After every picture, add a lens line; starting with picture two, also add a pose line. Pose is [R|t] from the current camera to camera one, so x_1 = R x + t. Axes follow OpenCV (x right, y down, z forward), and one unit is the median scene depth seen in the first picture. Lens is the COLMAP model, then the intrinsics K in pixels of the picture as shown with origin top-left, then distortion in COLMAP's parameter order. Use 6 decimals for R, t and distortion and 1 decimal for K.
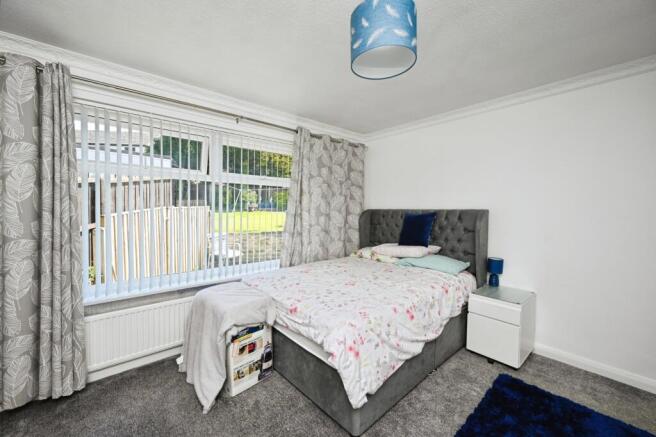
lens RADIAL K [[266.7, 0, 328.0], [0, 266.7, 216.2], [0, 0, 1]] dist [0.006874, -0.000296]
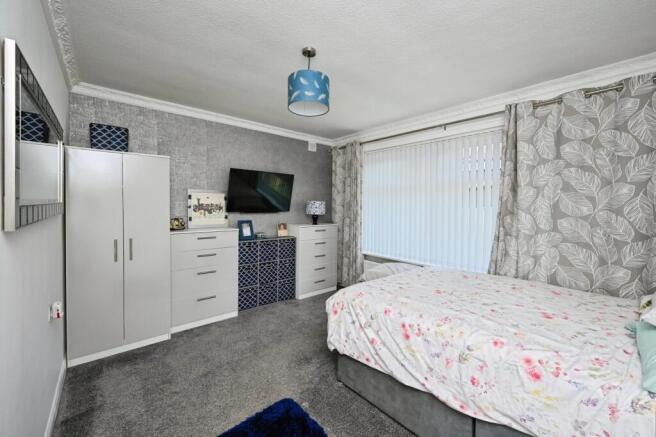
lens RADIAL K [[266.7, 0, 327.9], [0, 266.7, 213.7], [0, 0, 1]] dist [0.006874, -0.000296]
pose [[-0.011046, 0.021208, -0.999714, 0.802134], [-0.045227, 0.998741, 0.021687, 0.000143], [0.998916, 0.045453, -0.010073, 0.539289]]
